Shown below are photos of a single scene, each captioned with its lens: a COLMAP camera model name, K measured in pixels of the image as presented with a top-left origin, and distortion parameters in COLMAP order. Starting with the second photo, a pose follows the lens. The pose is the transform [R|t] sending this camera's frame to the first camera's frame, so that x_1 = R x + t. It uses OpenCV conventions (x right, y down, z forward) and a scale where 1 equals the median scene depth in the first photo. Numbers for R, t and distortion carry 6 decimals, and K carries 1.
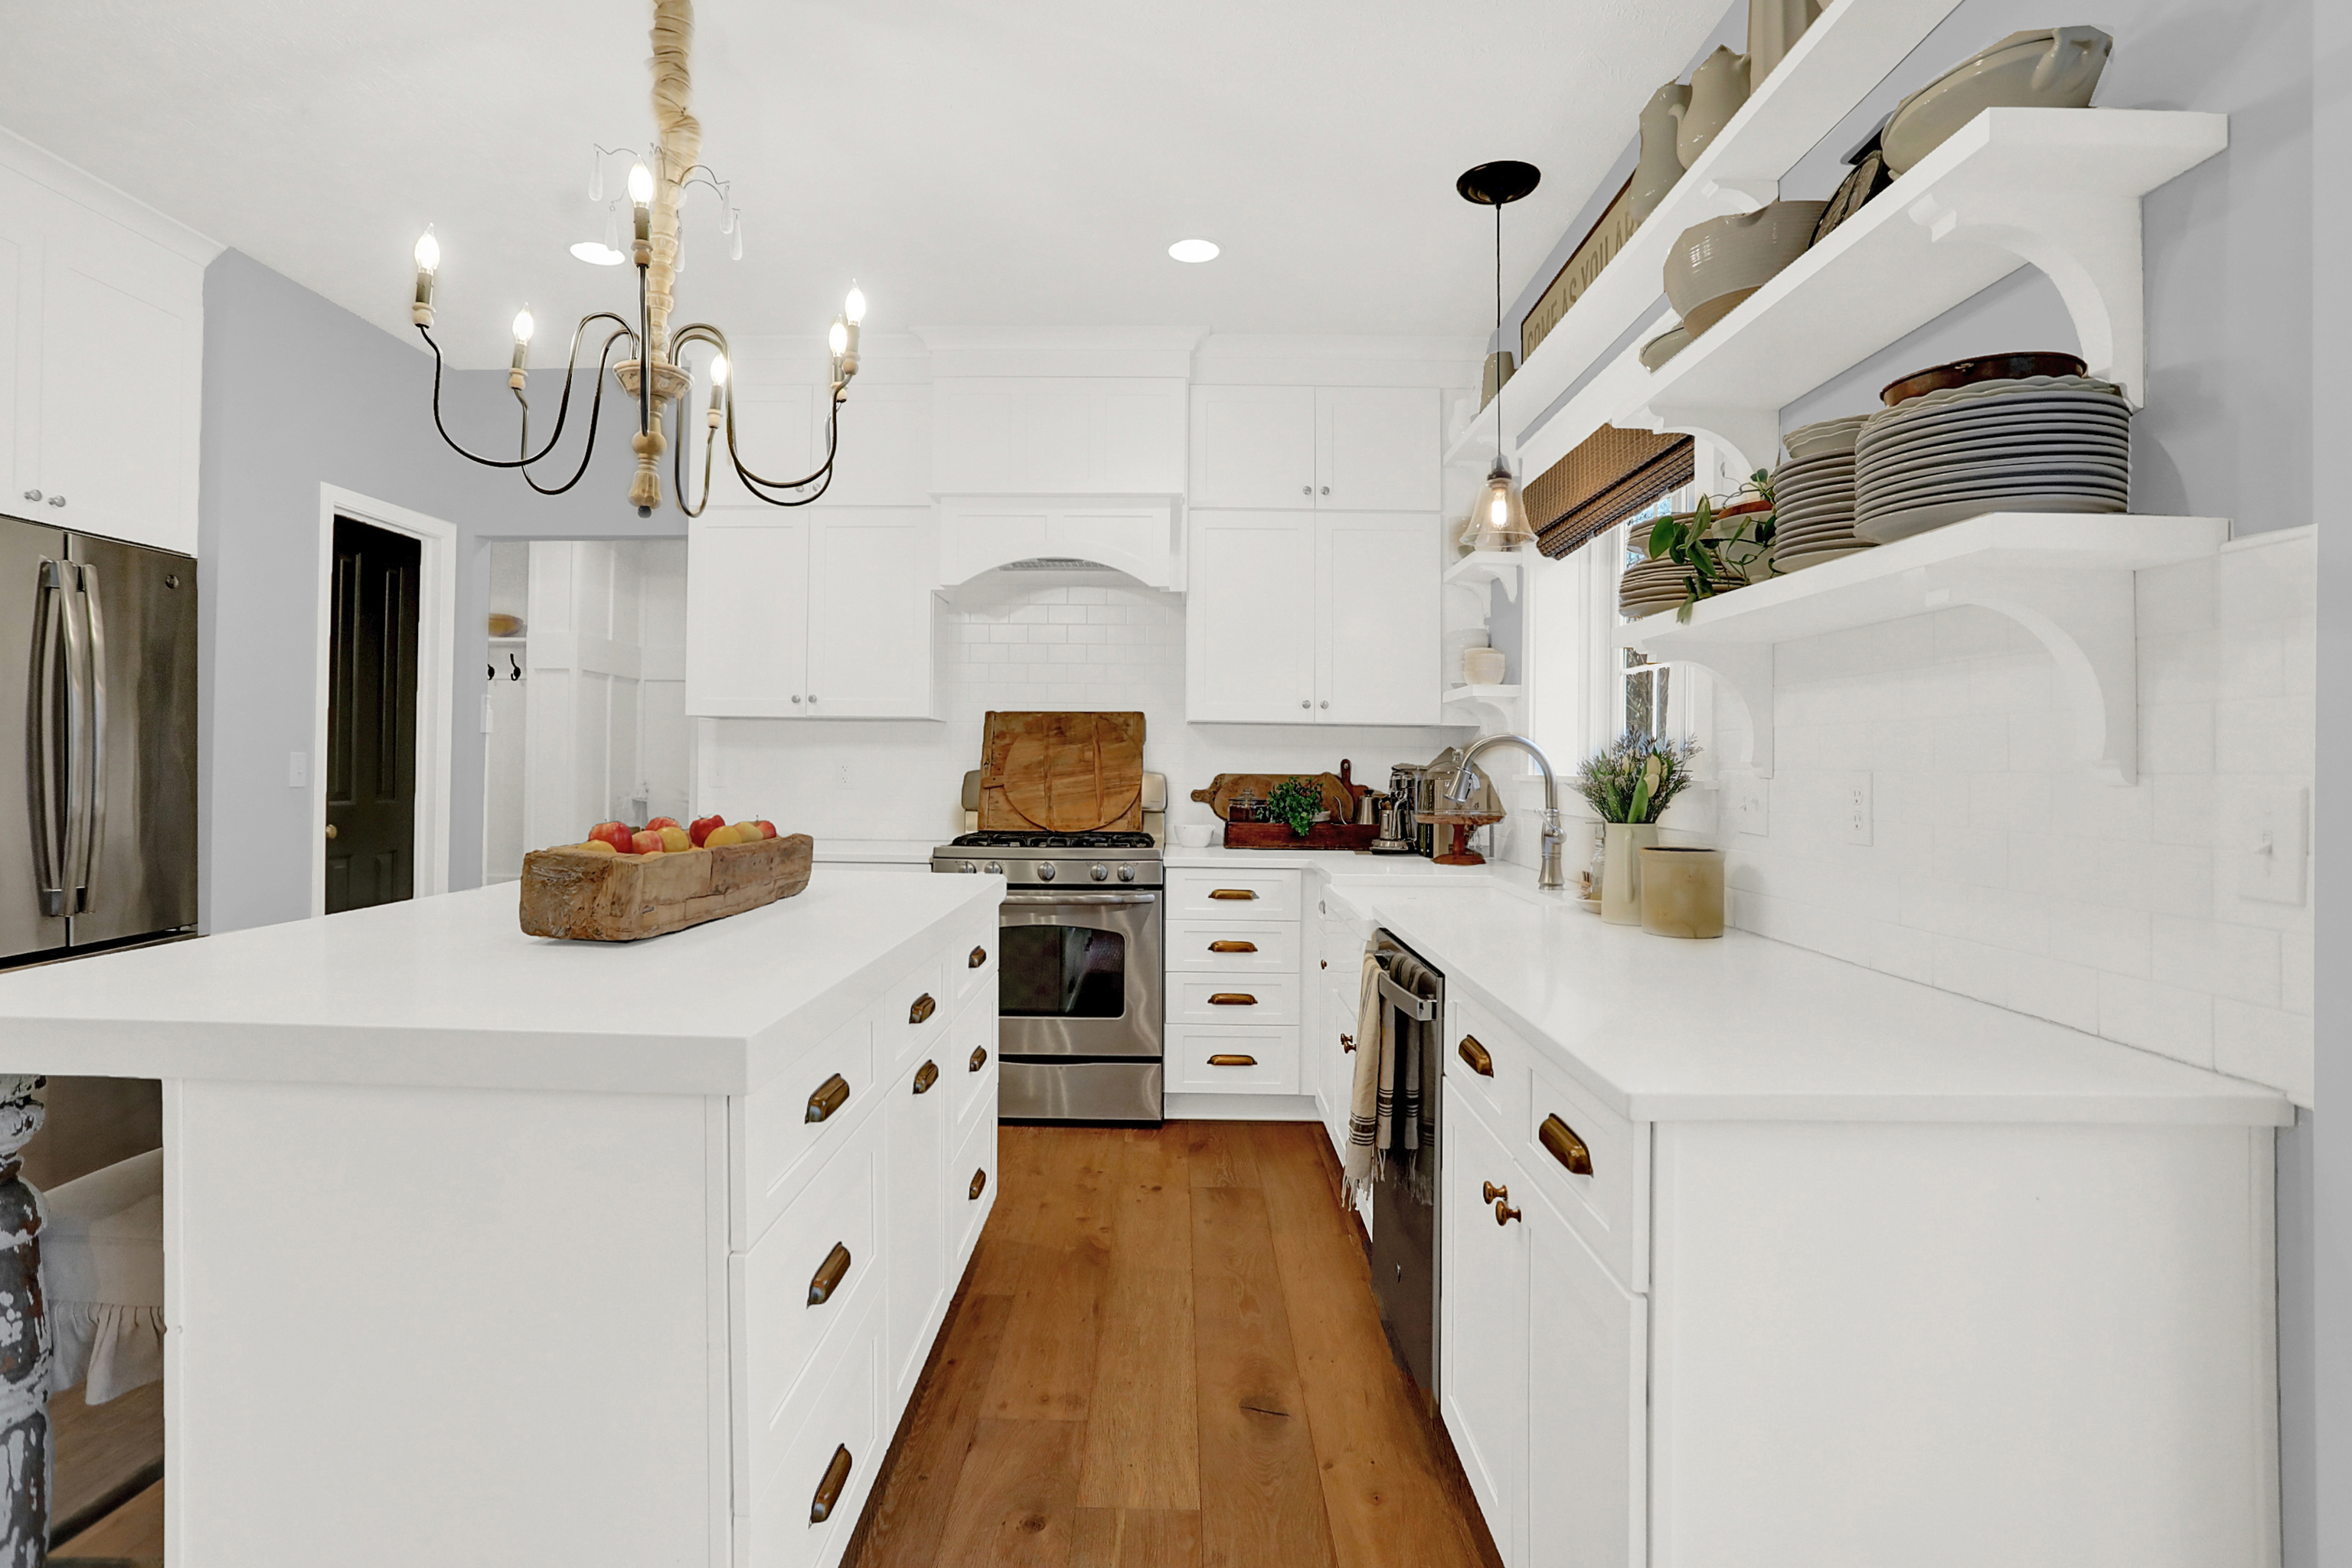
lens RADIAL K [[1200.9, 0, 1142.7], [0, 1200.9, 745.4], [0, 0, 1]] dist [-0.051288, 0.019588]
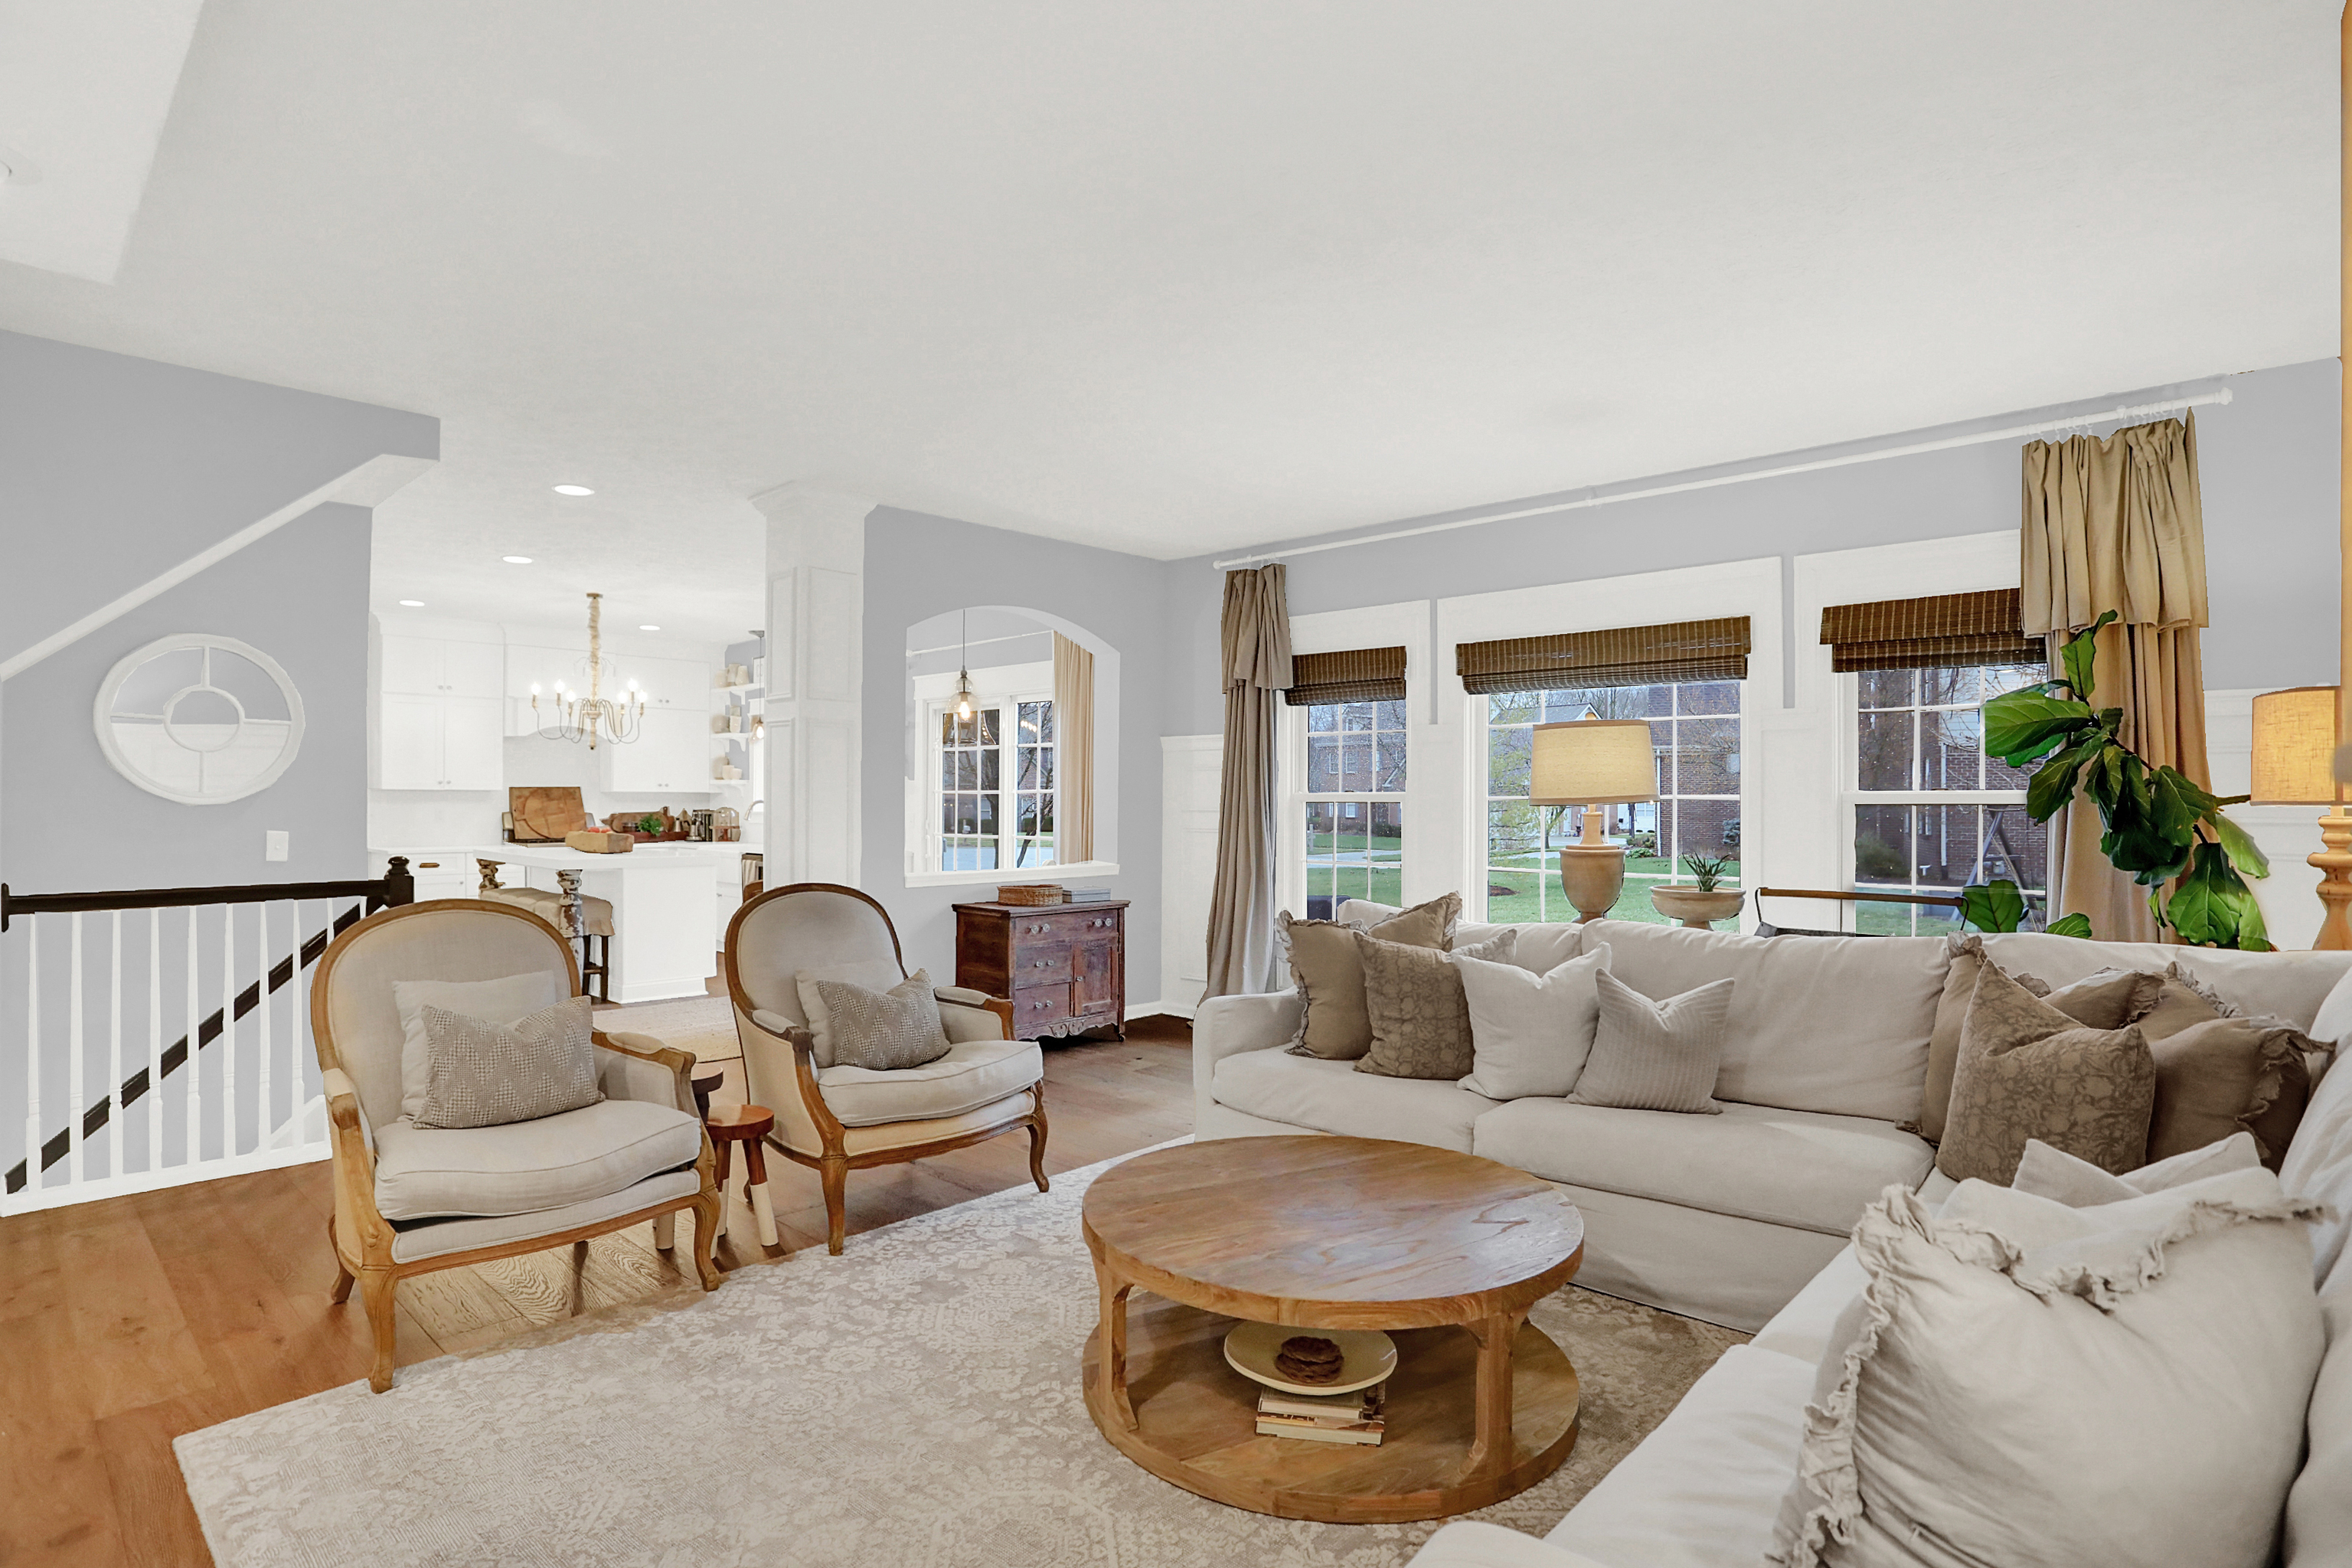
lens RADIAL K [[1200.9, 0, 1175.3], [0, 1200.9, 793.9], [0, 0, 1]] dist [-0.051288, 0.019588]
pose [[0.656949, -0.005590, 0.753914, -1.164083], [-0.006362, 0.999896, 0.012958, -0.060311], [-0.753908, -0.013309, 0.656845, -1.651192]]
